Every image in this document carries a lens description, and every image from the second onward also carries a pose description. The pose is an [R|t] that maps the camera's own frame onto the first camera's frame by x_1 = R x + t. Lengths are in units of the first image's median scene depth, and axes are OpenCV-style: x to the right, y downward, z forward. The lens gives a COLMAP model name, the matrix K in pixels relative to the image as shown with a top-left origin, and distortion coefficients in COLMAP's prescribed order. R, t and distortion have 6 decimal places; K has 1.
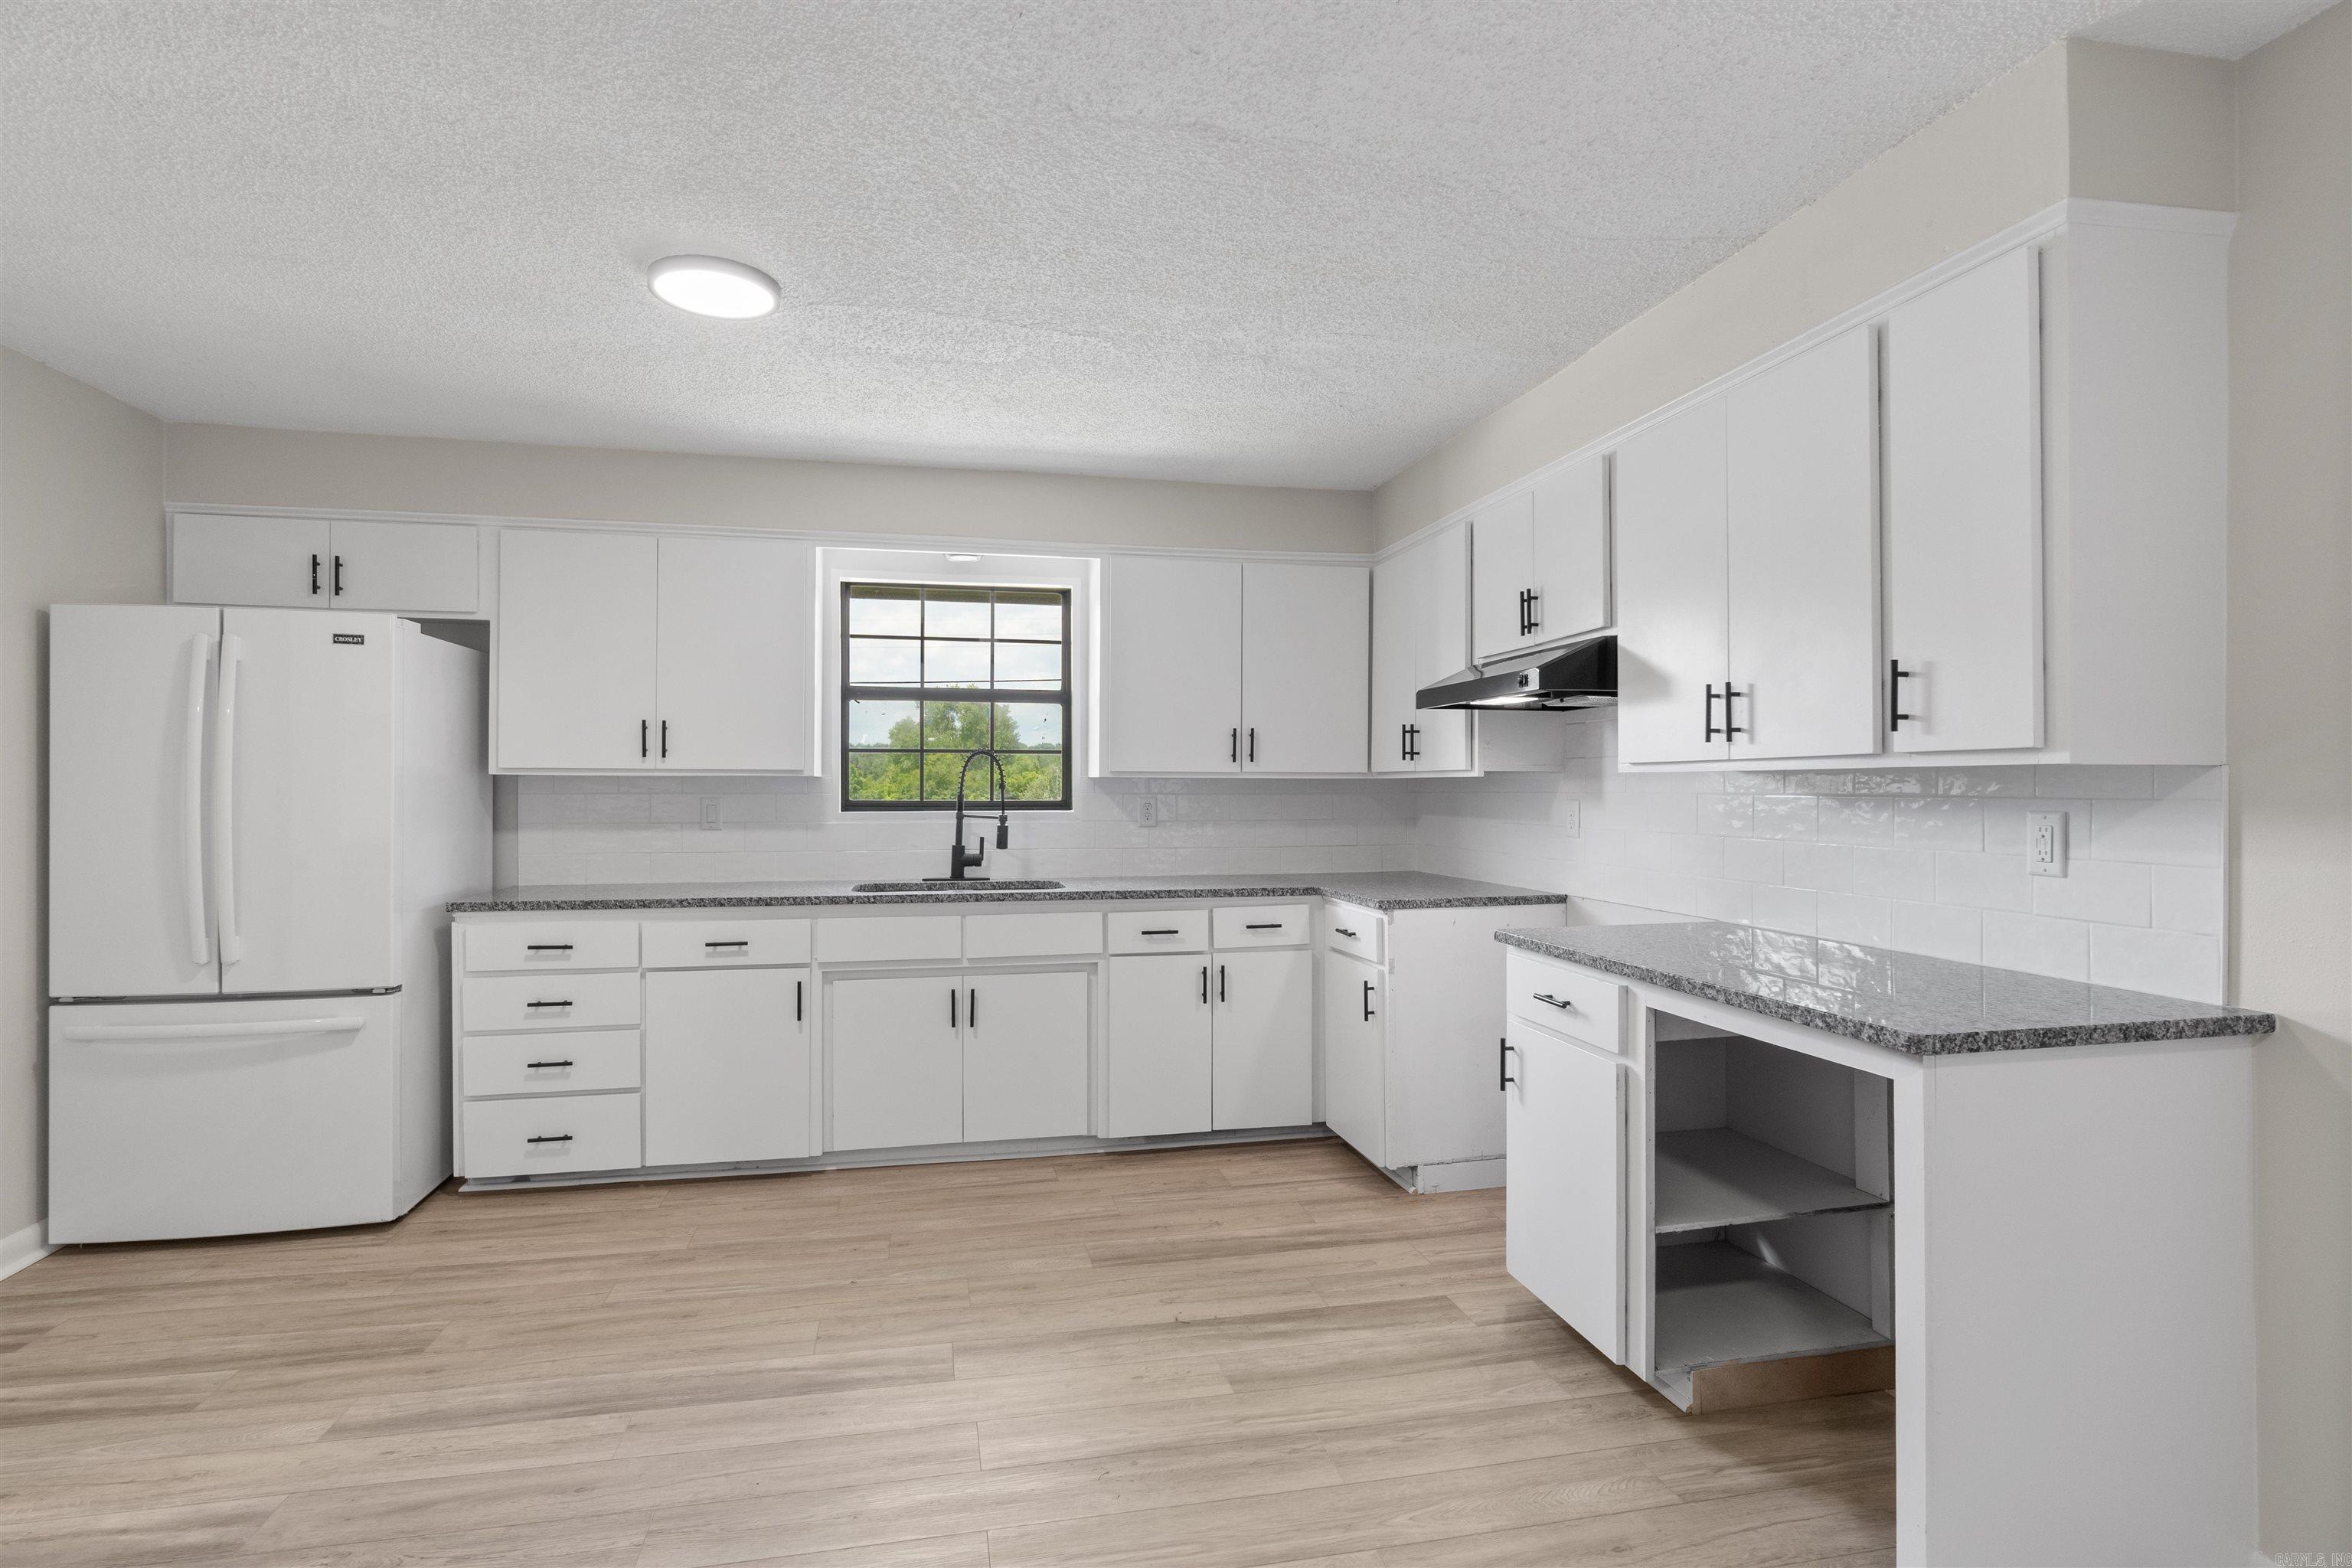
lens RADIAL K [[1197.3, 0, 1176.0], [0, 1197.3, 784.0], [0, 0, 1]] dist [-0.000360, 0.000039]
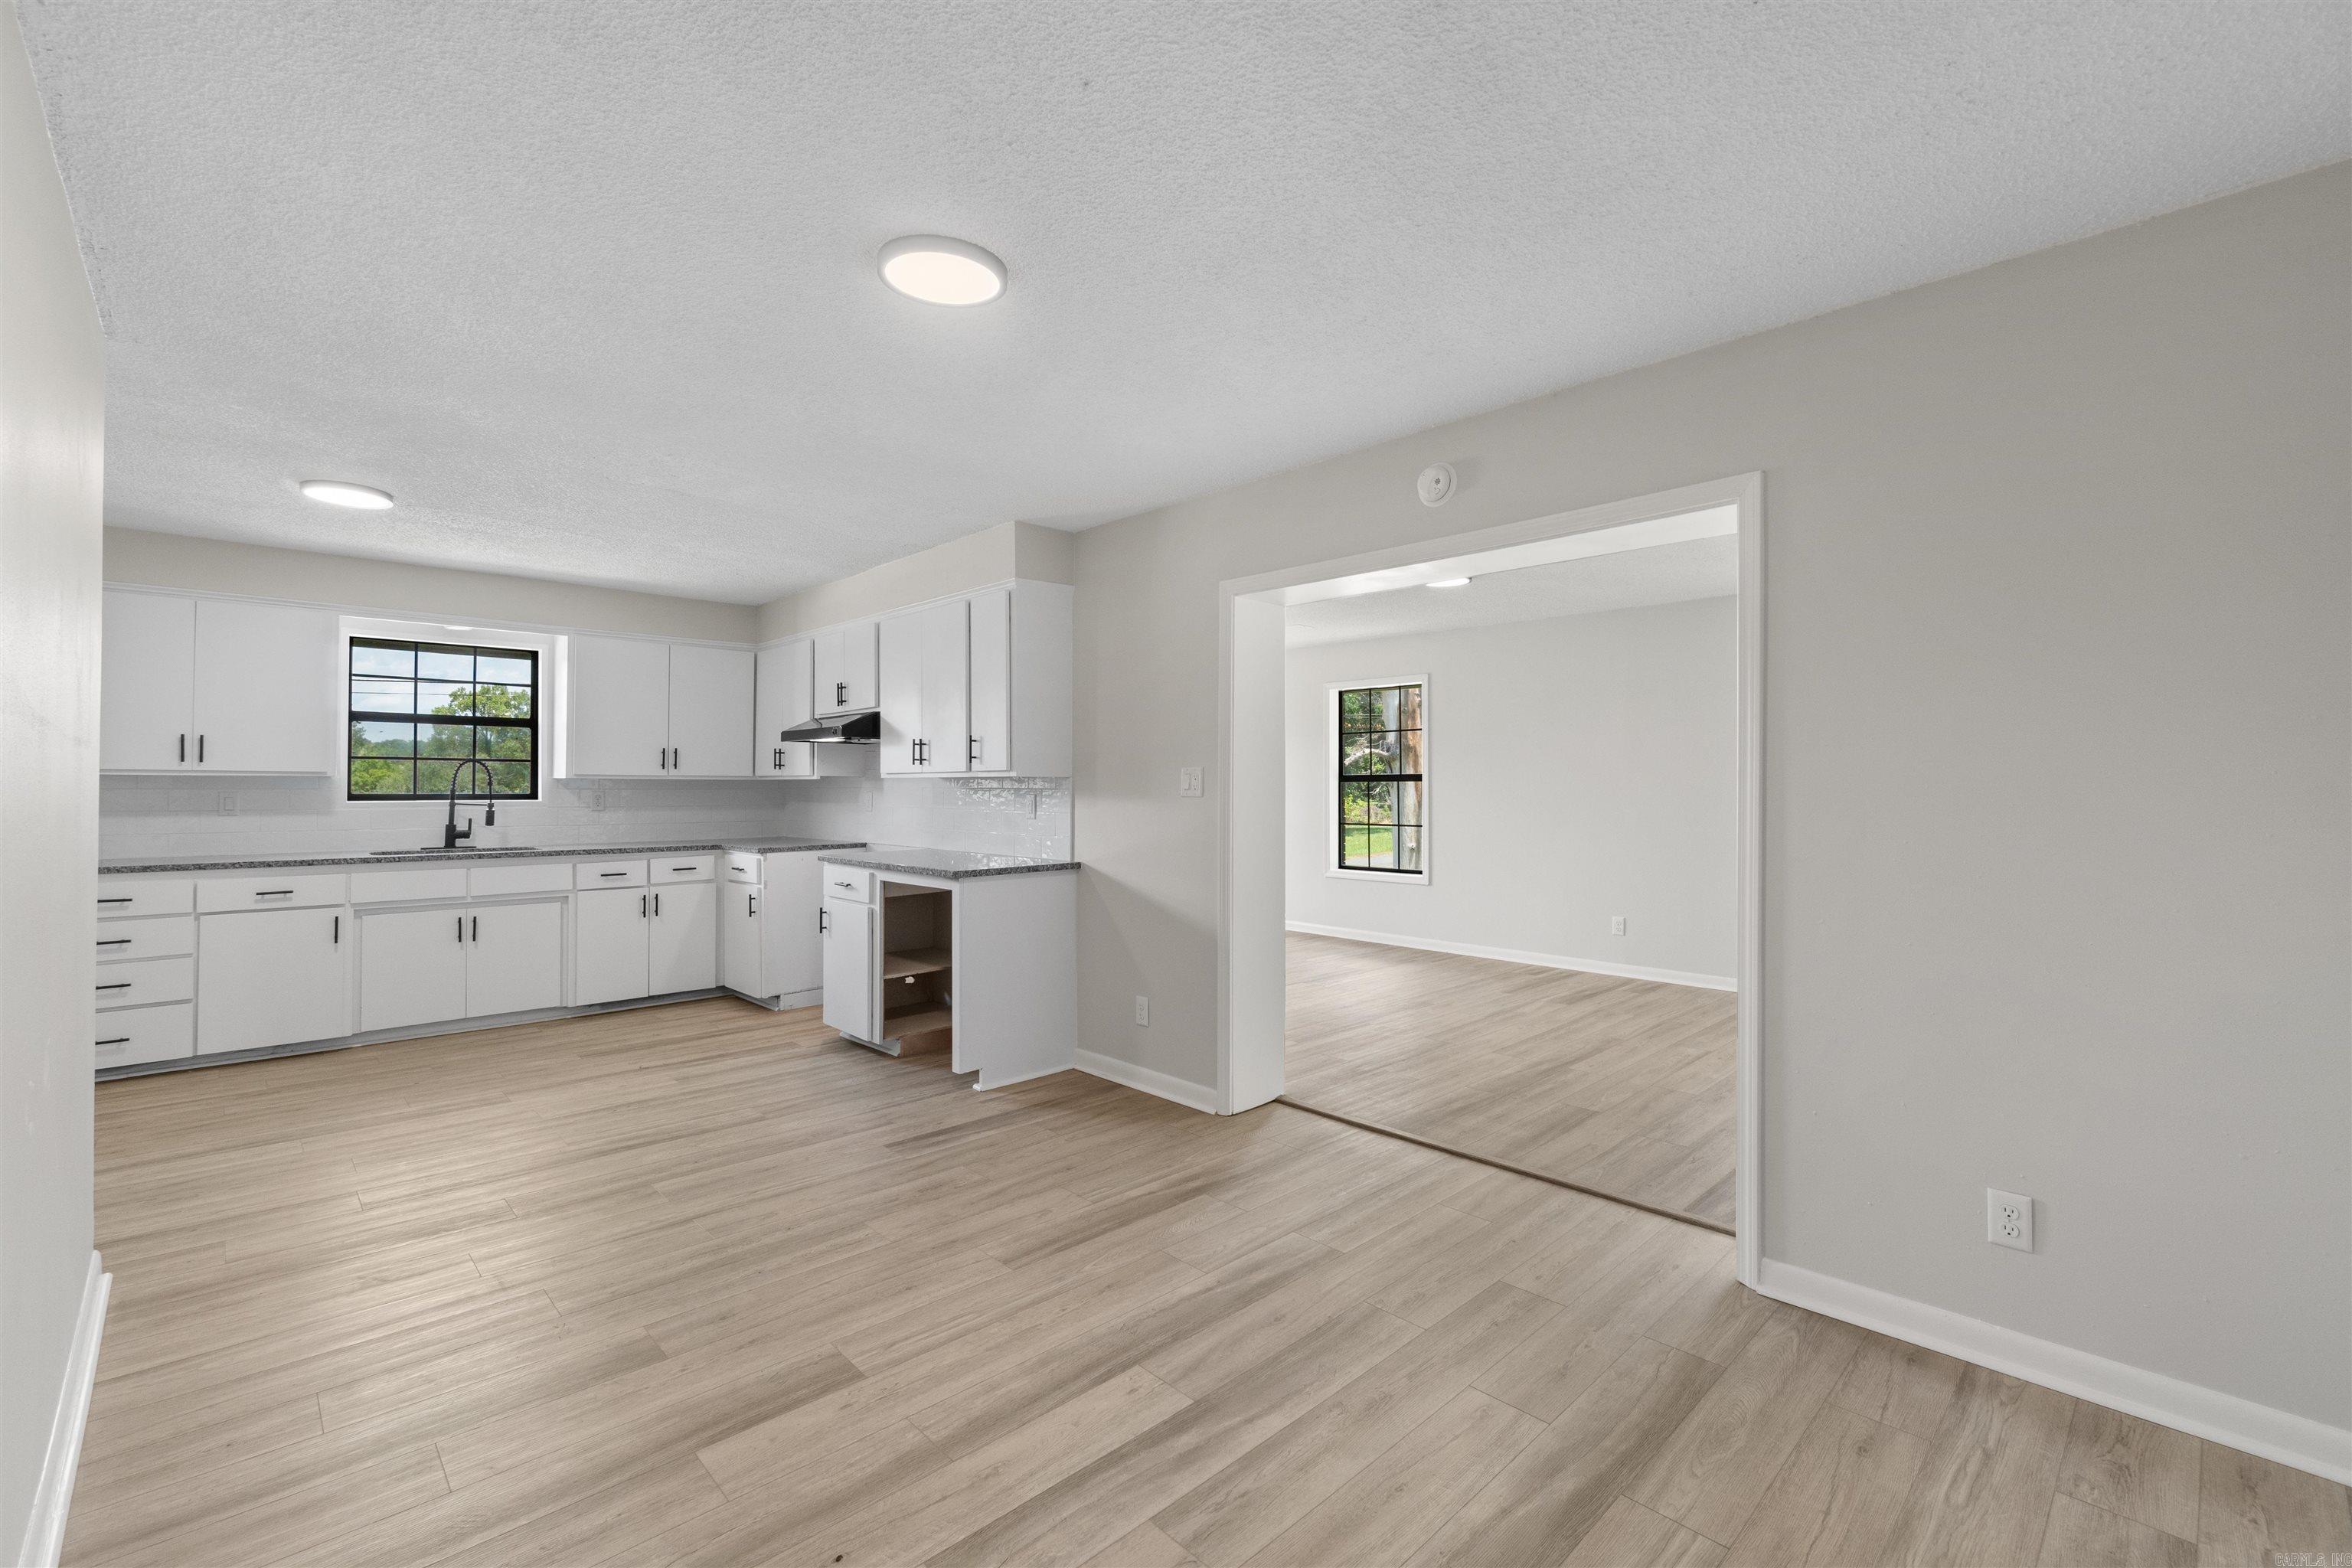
lens RADIAL K [[1011.0, 0, 1176.3], [0, 1011.0, 777.7], [0, 0, 1]] dist [-0.003554, -0.000203]
pose [[0.851902, 0.005899, 0.523668, -0.087288], [-0.002730, 0.999973, -0.006824, 0.000634], [-0.523694, 0.004384, 0.851895, -0.598388]]
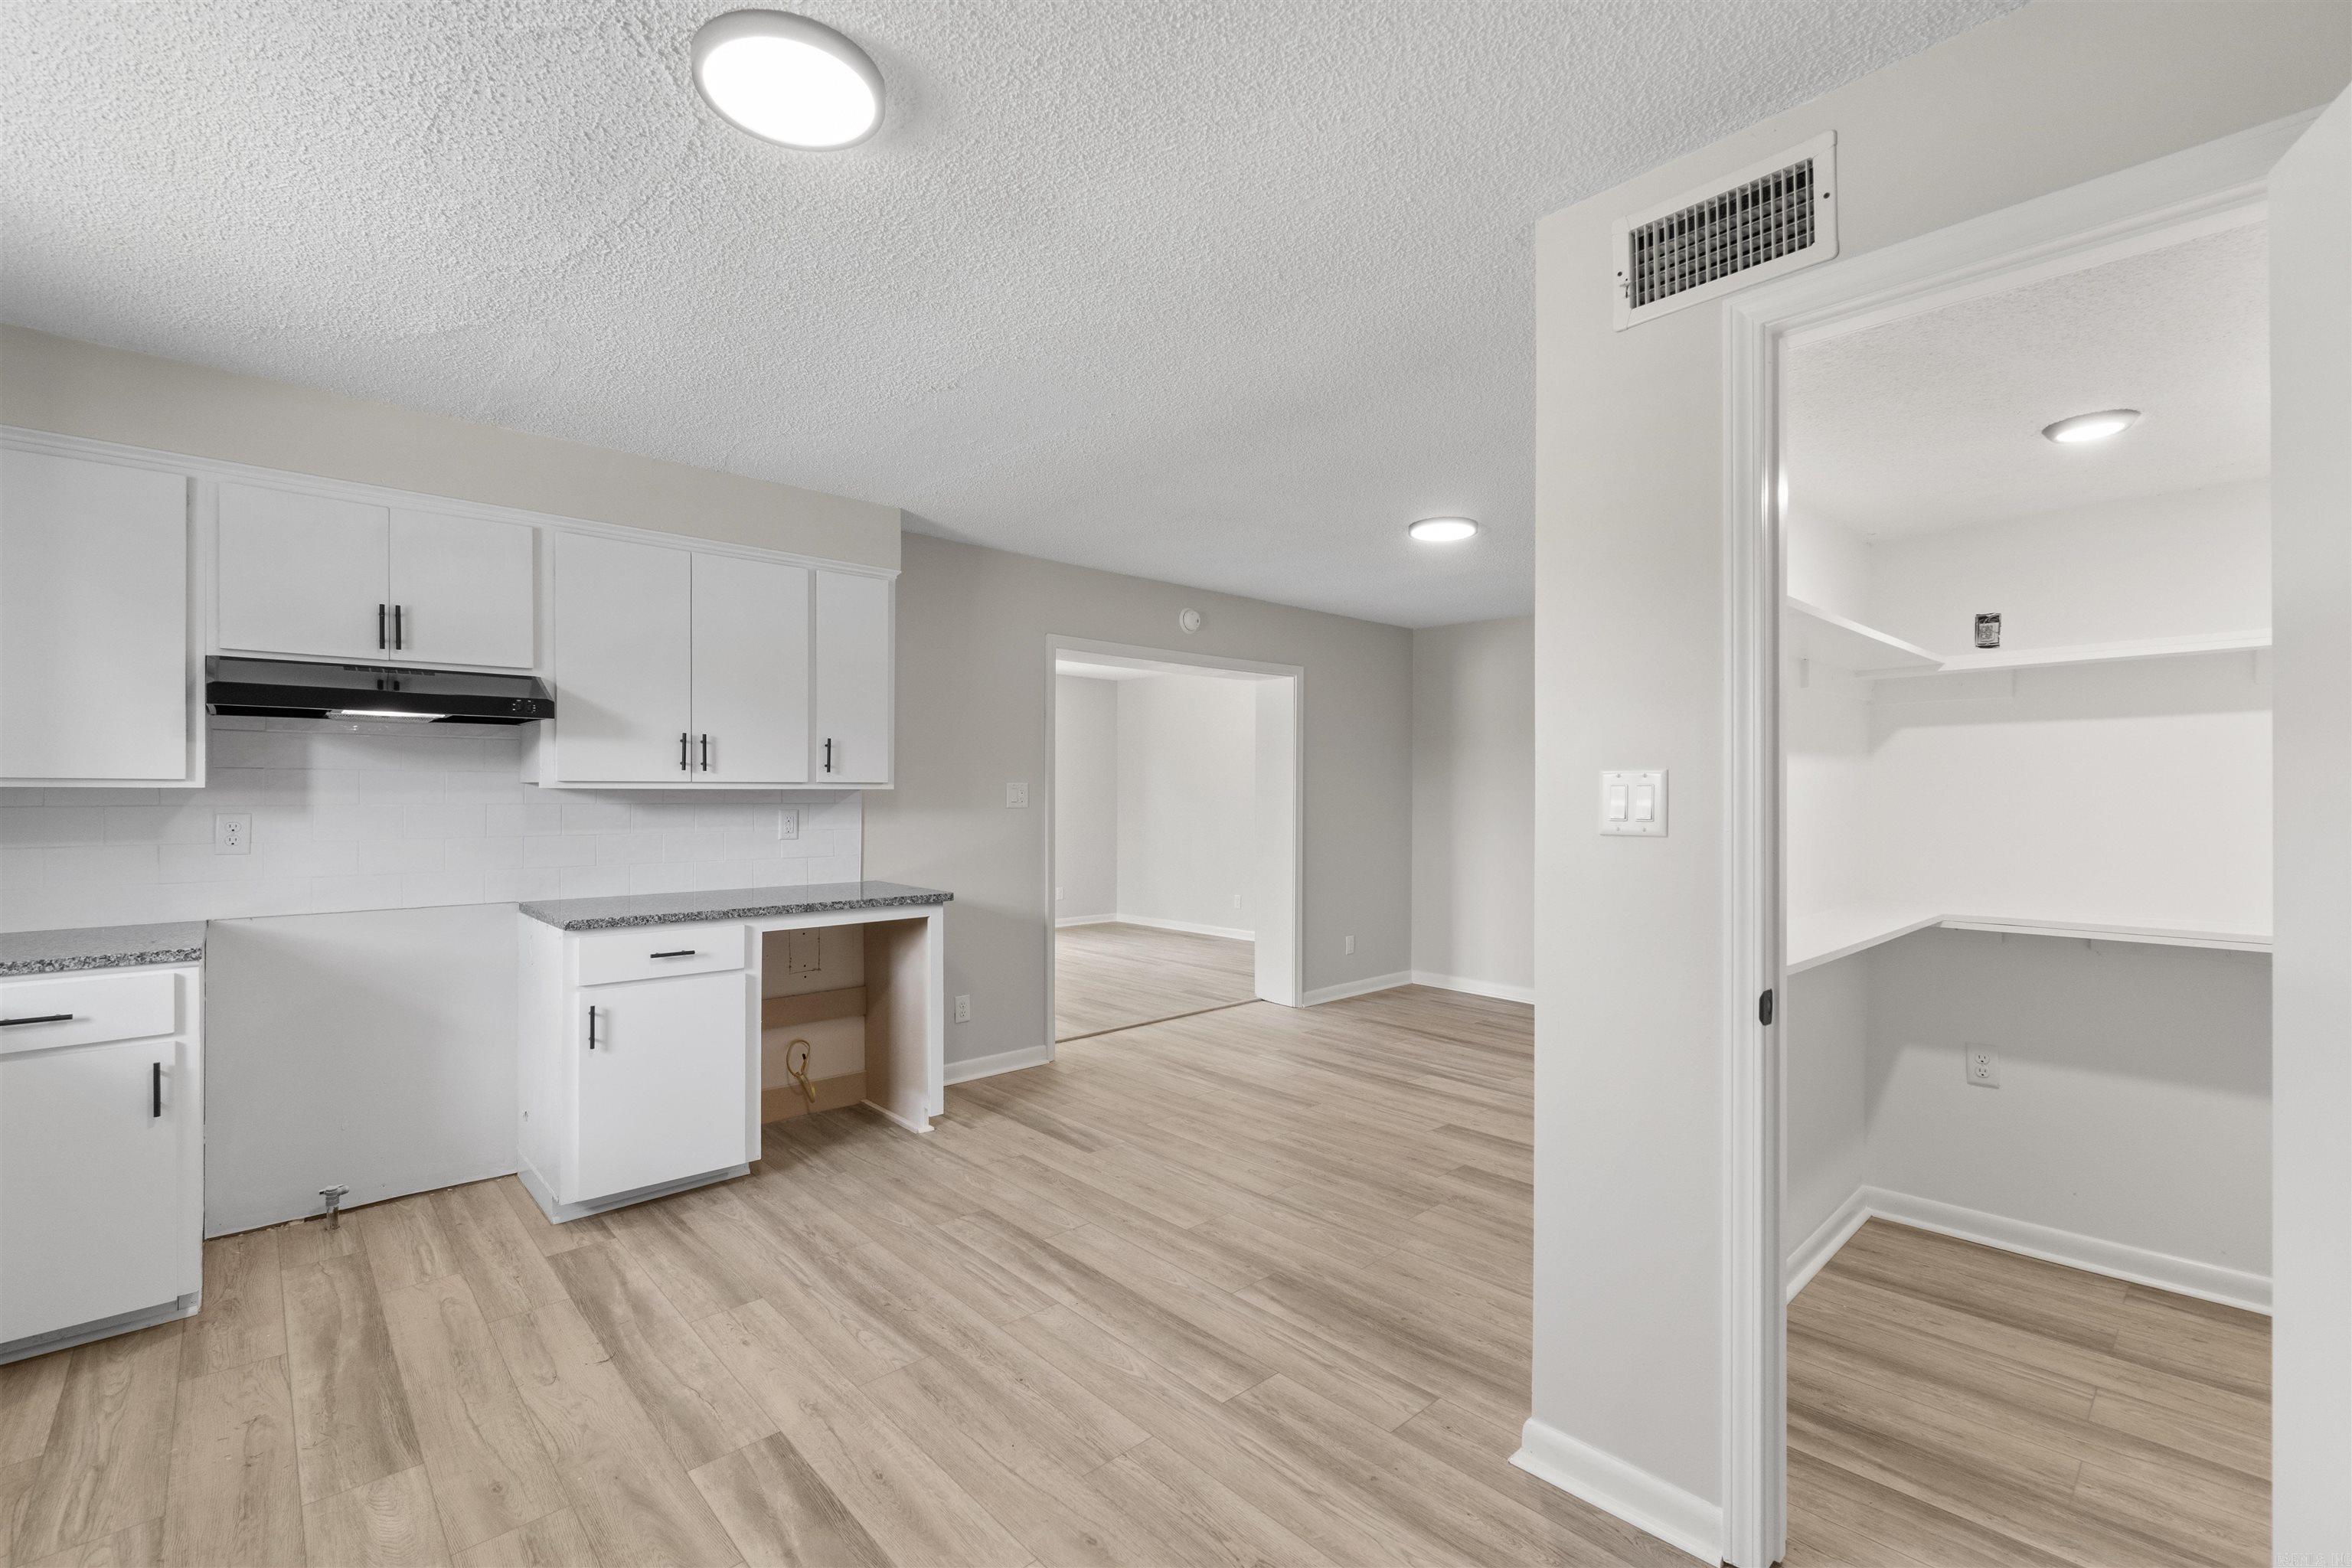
lens RADIAL K [[1011.0, 0, 1176.3], [0, 1011.0, 777.7], [0, 0, 1]] dist [-0.003554, -0.000203]
pose [[-0.509448, 0.013659, 0.860393, -0.703828], [-0.003059, 0.999839, -0.017684, -0.003608], [-0.860496, -0.011641, -0.509324, 0.775472]]
